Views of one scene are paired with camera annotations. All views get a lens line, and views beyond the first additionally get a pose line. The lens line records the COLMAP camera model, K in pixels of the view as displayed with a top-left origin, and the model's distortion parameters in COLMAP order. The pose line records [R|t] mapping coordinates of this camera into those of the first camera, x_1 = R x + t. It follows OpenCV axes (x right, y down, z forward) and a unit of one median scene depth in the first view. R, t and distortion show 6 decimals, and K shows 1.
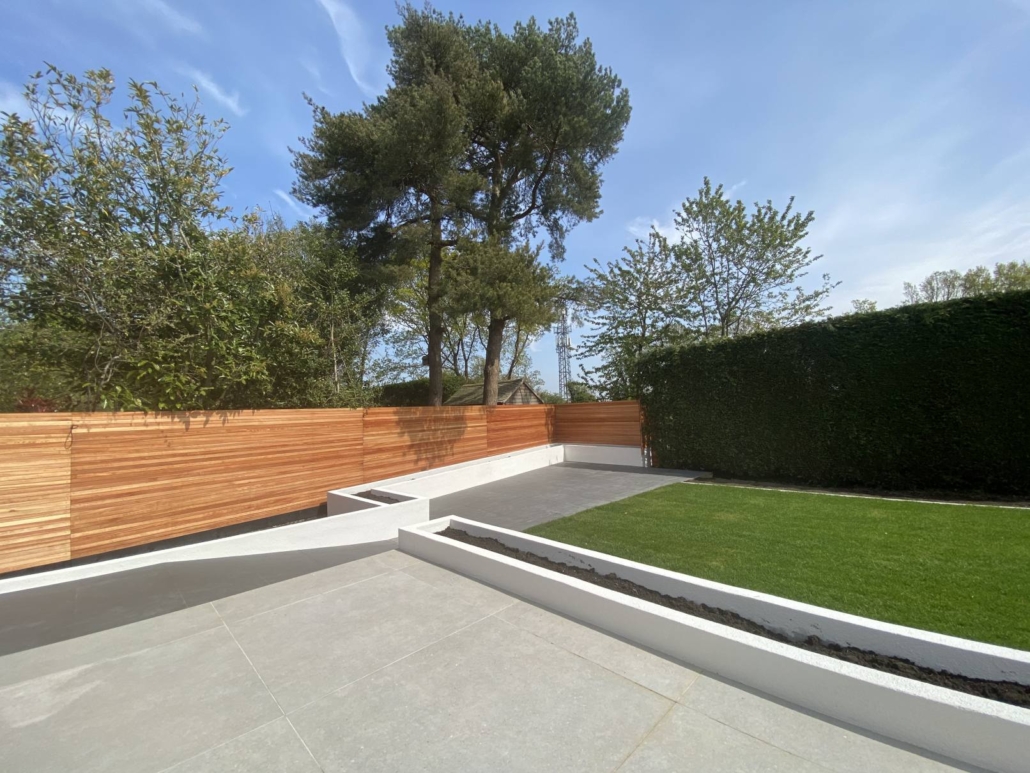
lens RADIAL K [[424.0, 0, 515.0], [0, 424.0, 386.5], [0, 0, 1]] dist [-0.014299, -0.000415]
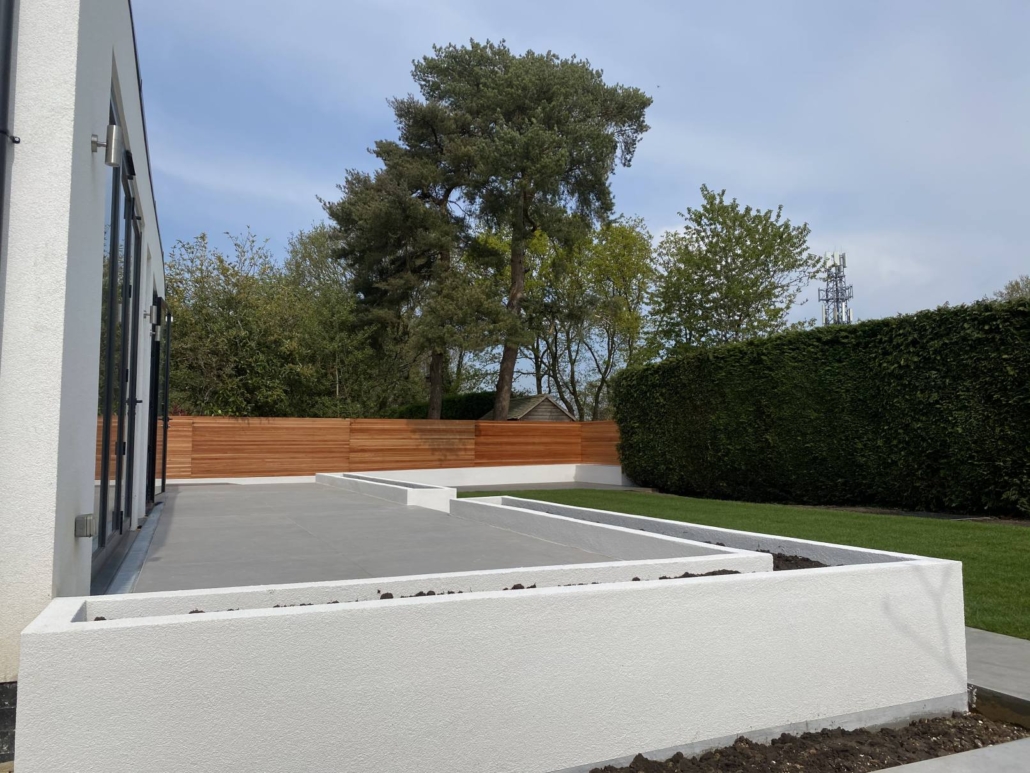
lens RADIAL K [[764.4, 0, 515.0], [0, 764.4, 386.5], [0, 0, 1]] dist [-0.009311, -0.005165]
pose [[0.930758, 0.006826, -0.365572, 1.090683], [-0.009633, 0.999936, -0.005857, -0.047350], [0.365508, 0.008973, 0.930765, -1.174399]]
